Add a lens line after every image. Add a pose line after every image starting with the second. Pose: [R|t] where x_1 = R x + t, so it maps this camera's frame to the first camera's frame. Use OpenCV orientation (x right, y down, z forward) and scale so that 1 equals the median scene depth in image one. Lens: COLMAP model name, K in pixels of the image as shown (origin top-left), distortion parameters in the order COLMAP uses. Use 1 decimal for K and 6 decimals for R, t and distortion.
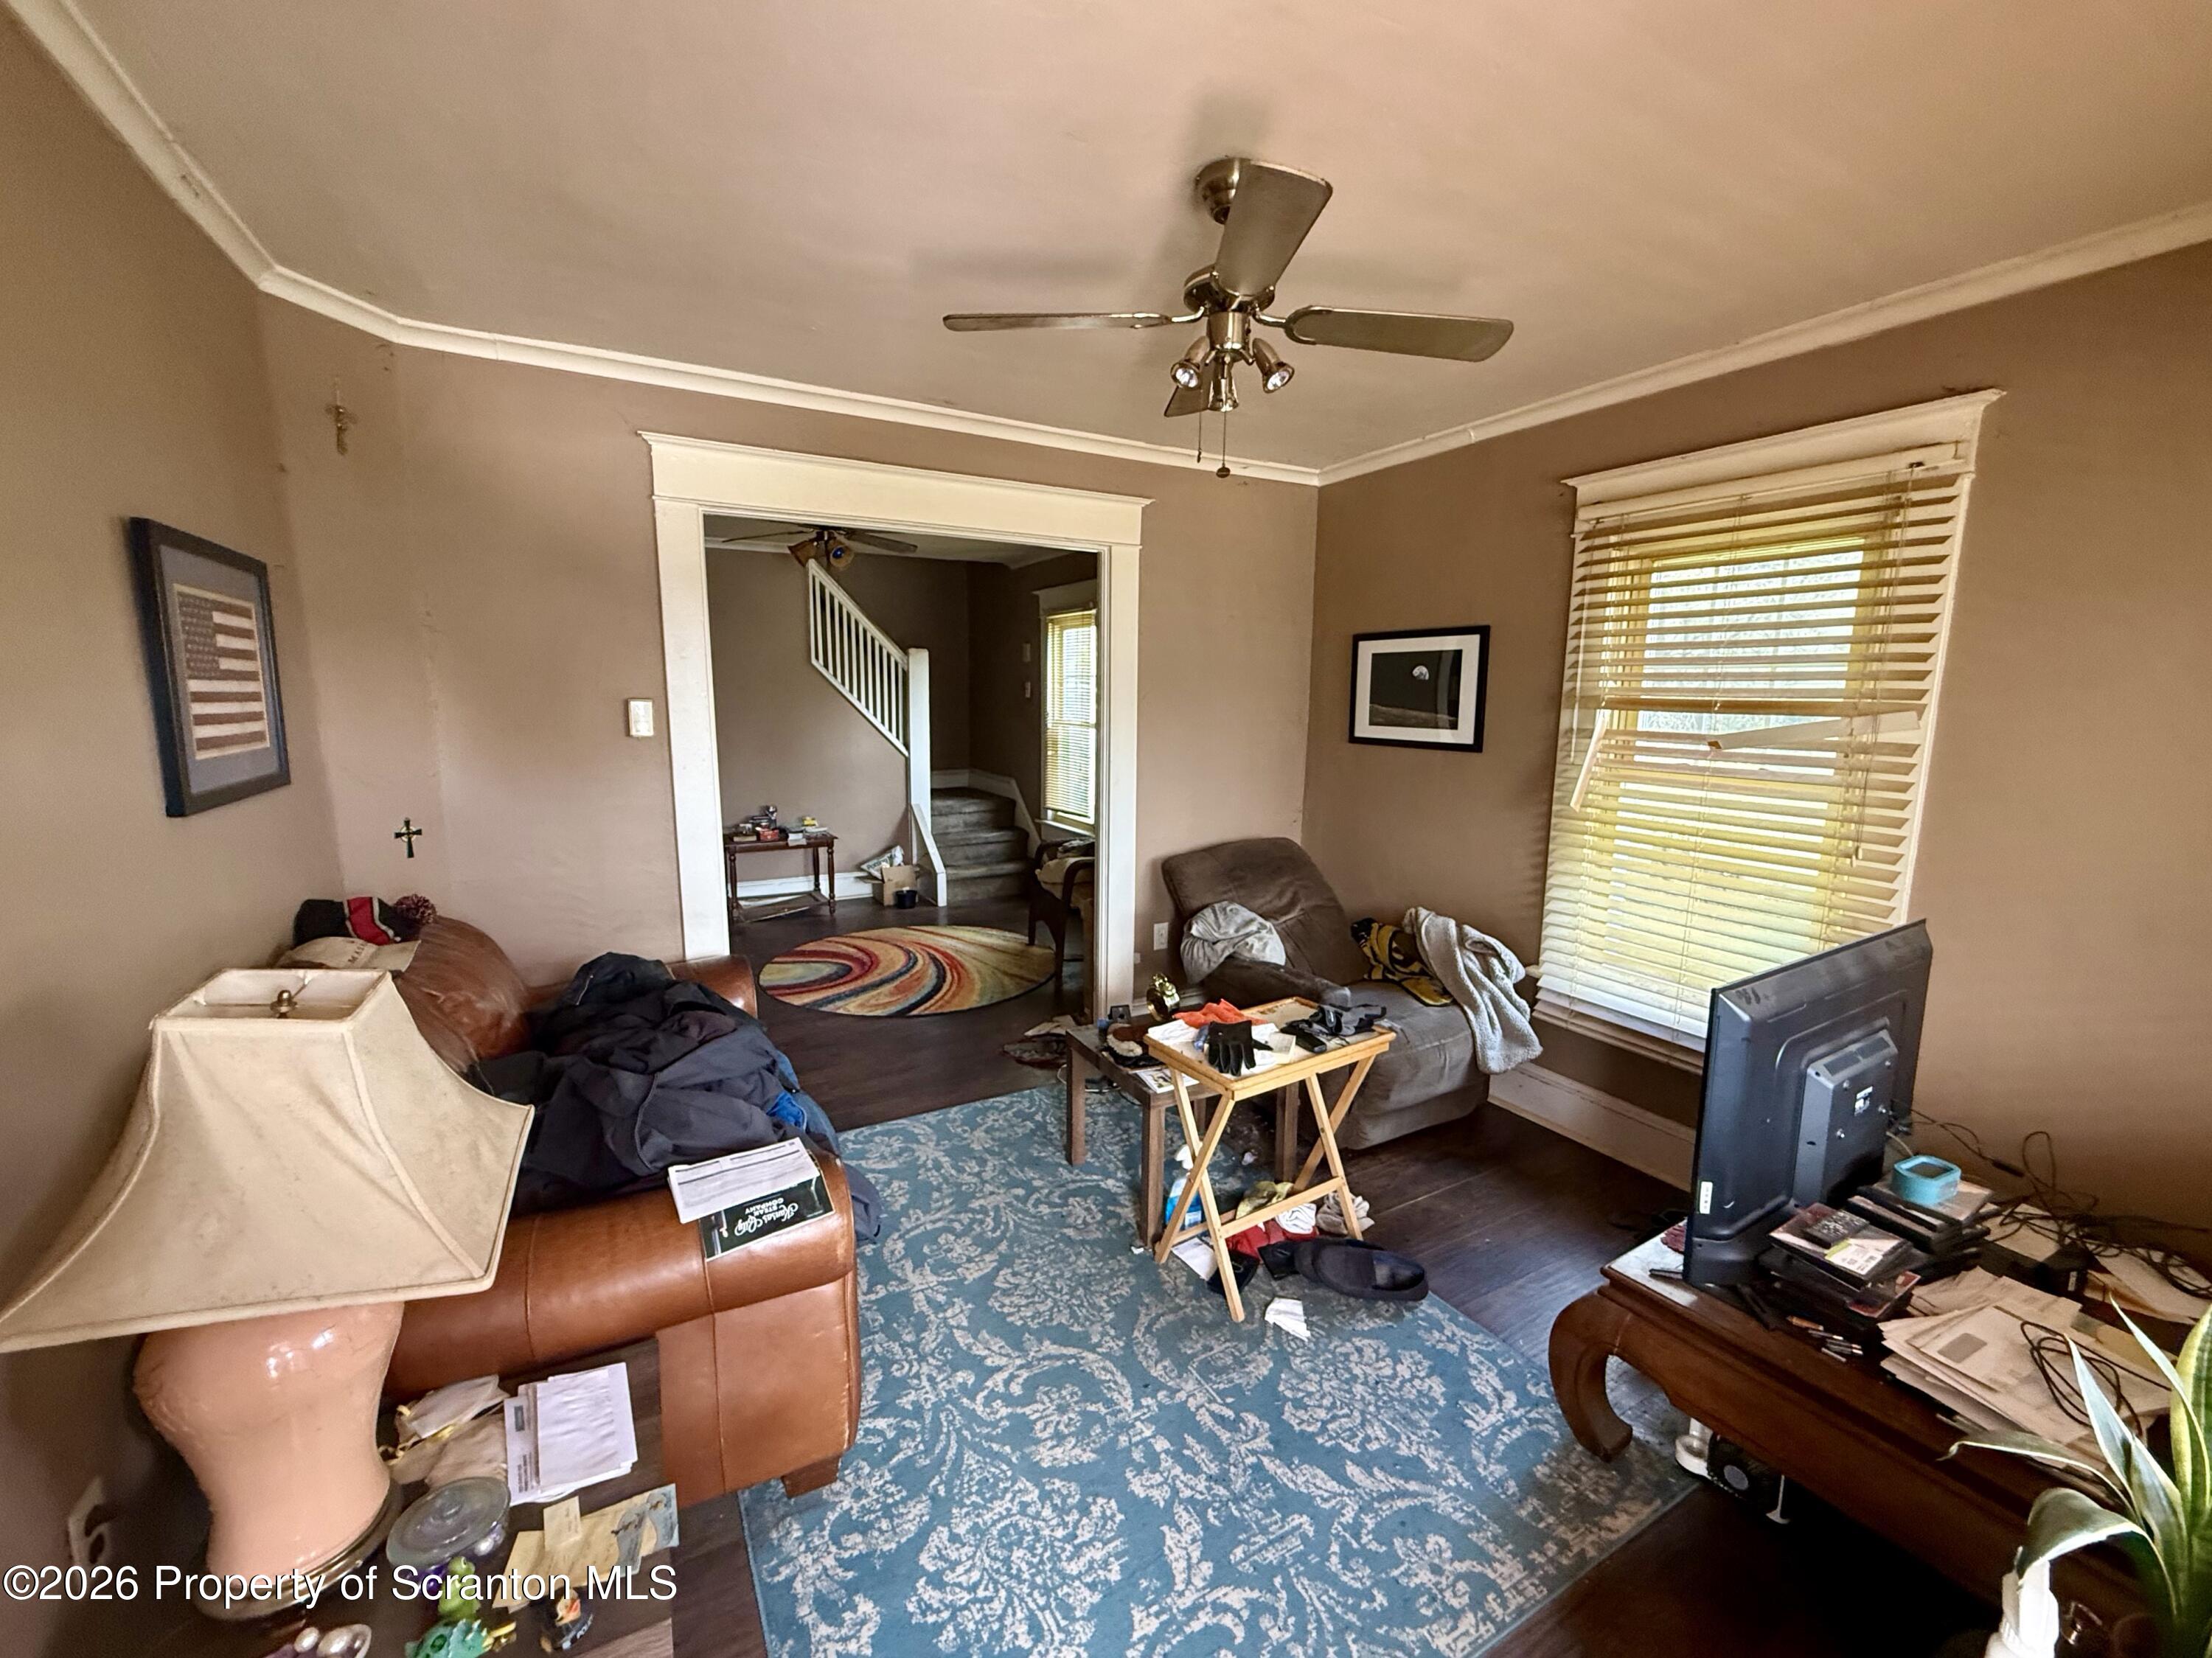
lens RADIAL K [[920.1, 0, 1099.0], [0, 920.1, 825.0], [0, 0, 1]] dist [0.000019, -0.001106]
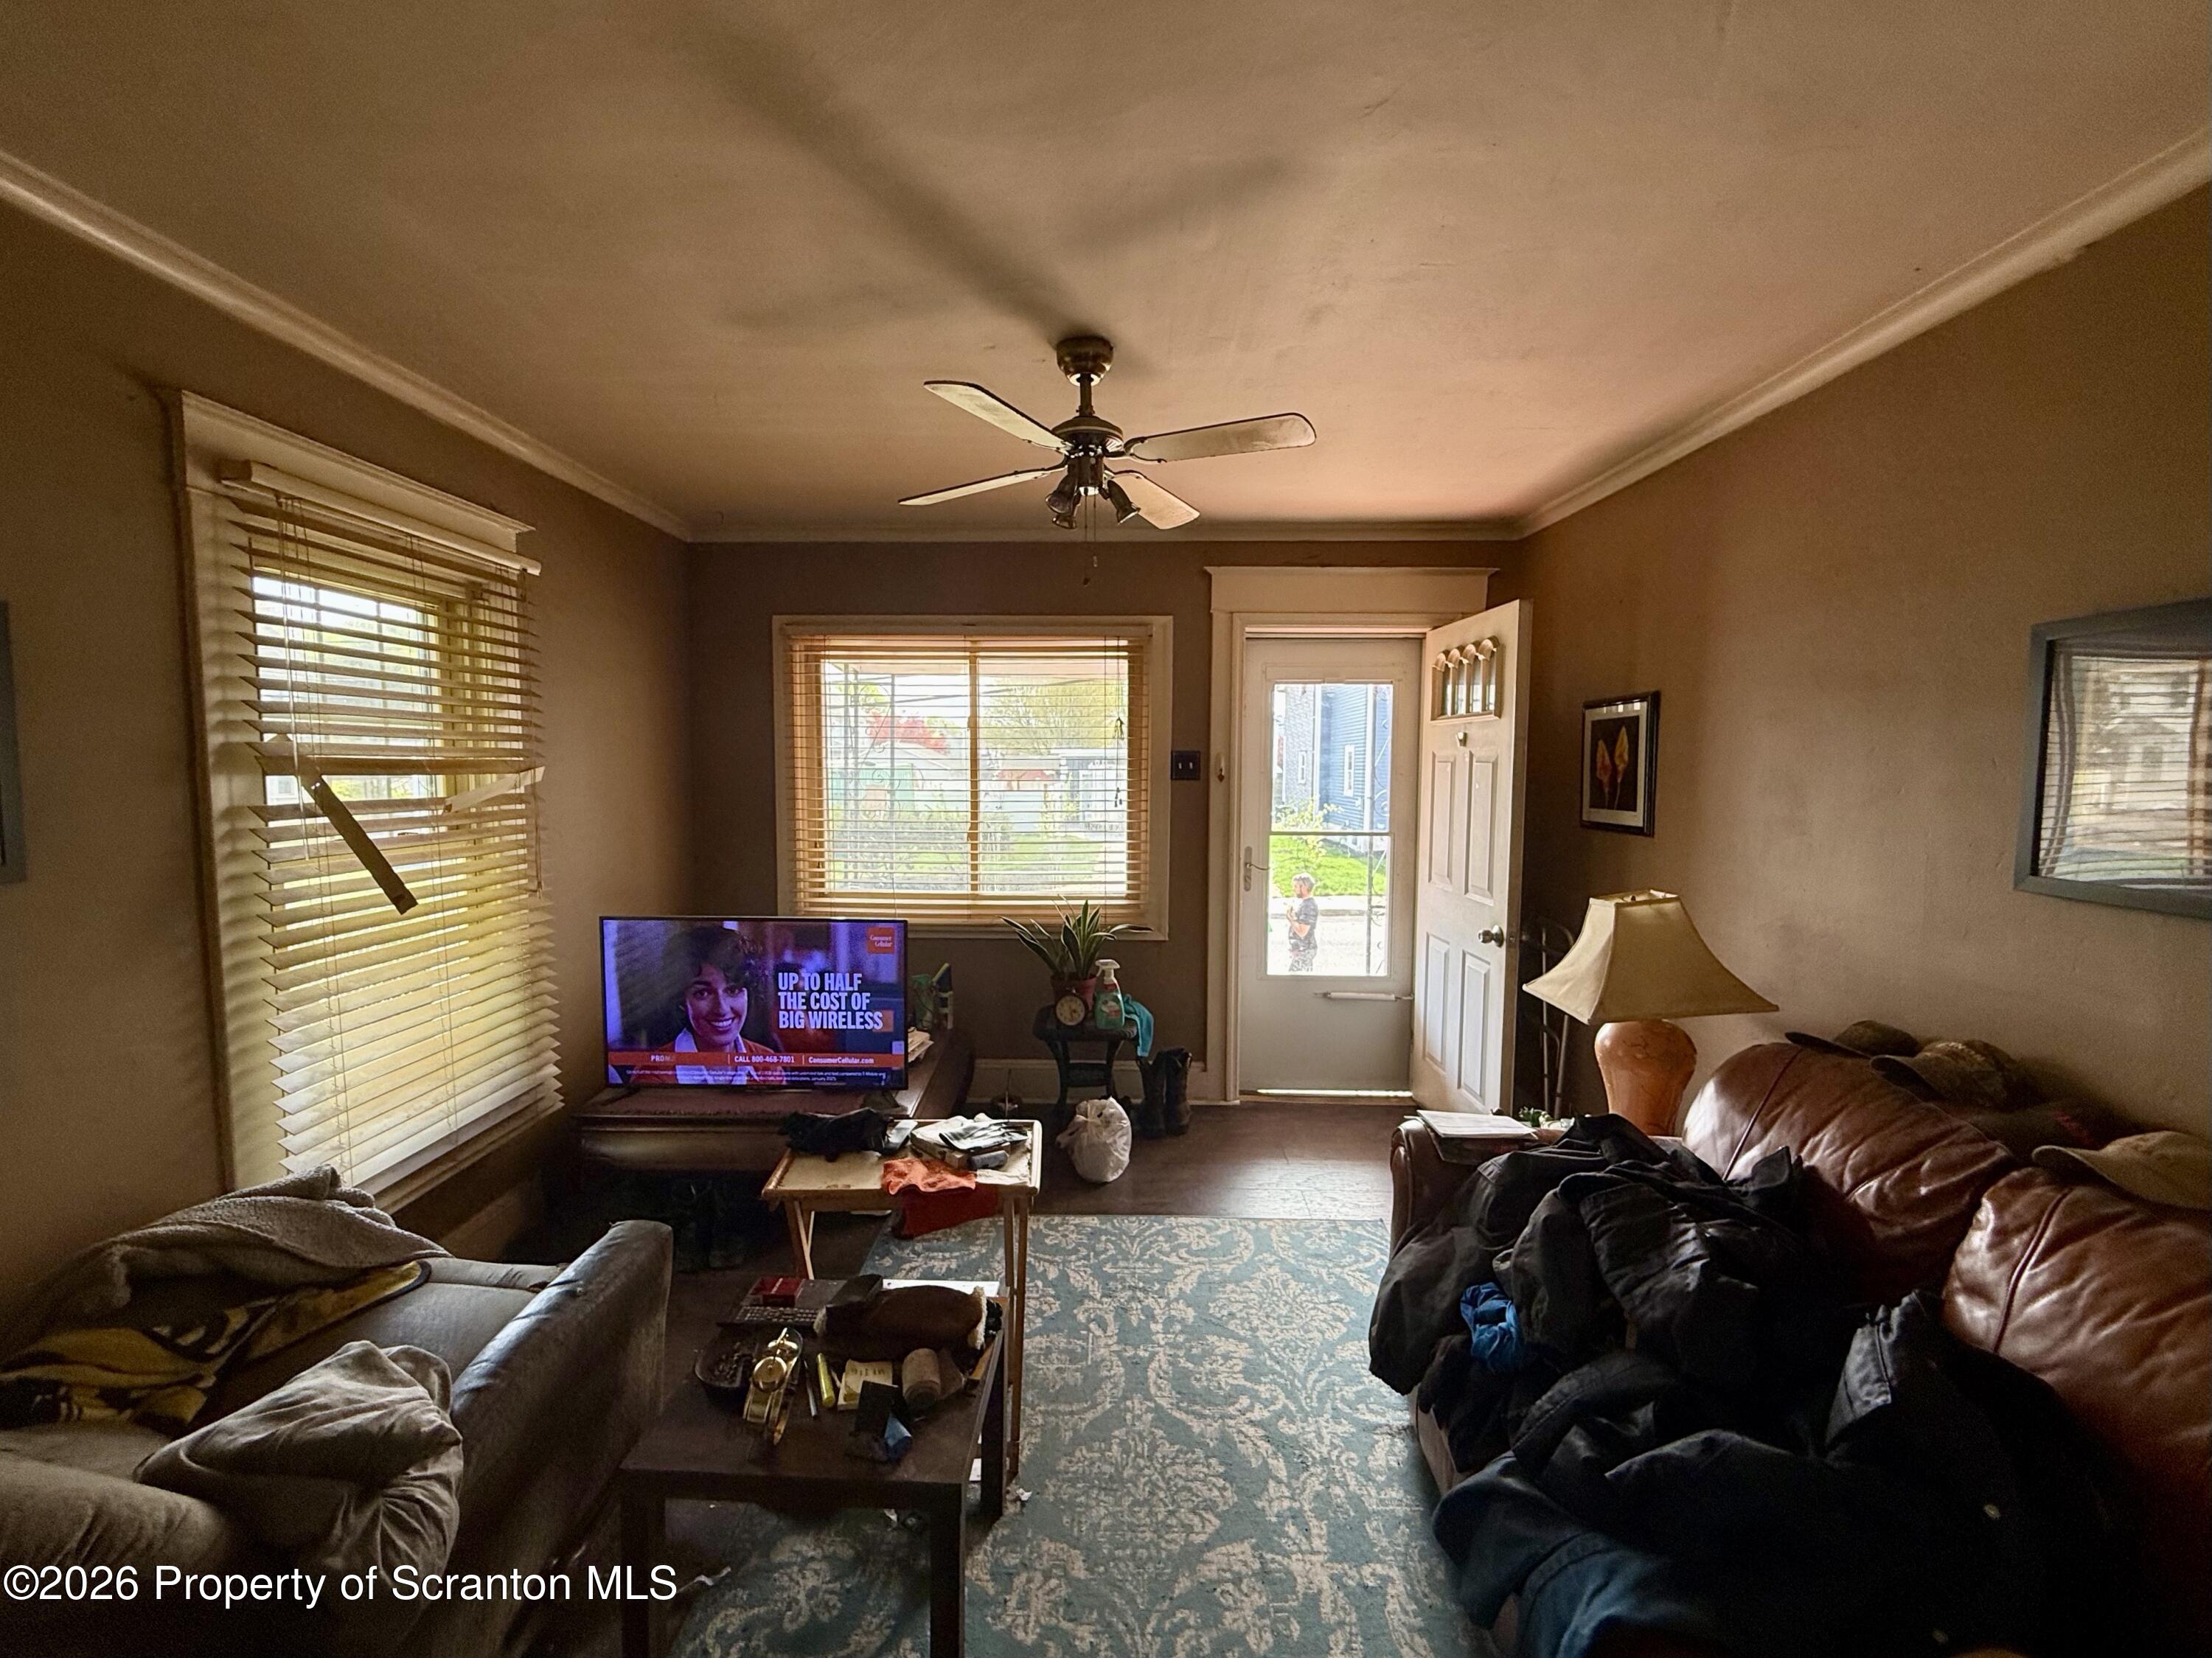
lens RADIAL K [[920.1, 0, 1108.2], [0, 920.1, 829.2], [0, 0, 1]] dist [0.000019, -0.001106]
pose [[-0.868769, -0.050120, 0.492675, -0.167420], [0.058741, 0.977412, 0.203015, -0.101545], [-0.491722, 0.205314, -0.846201, 0.690209]]
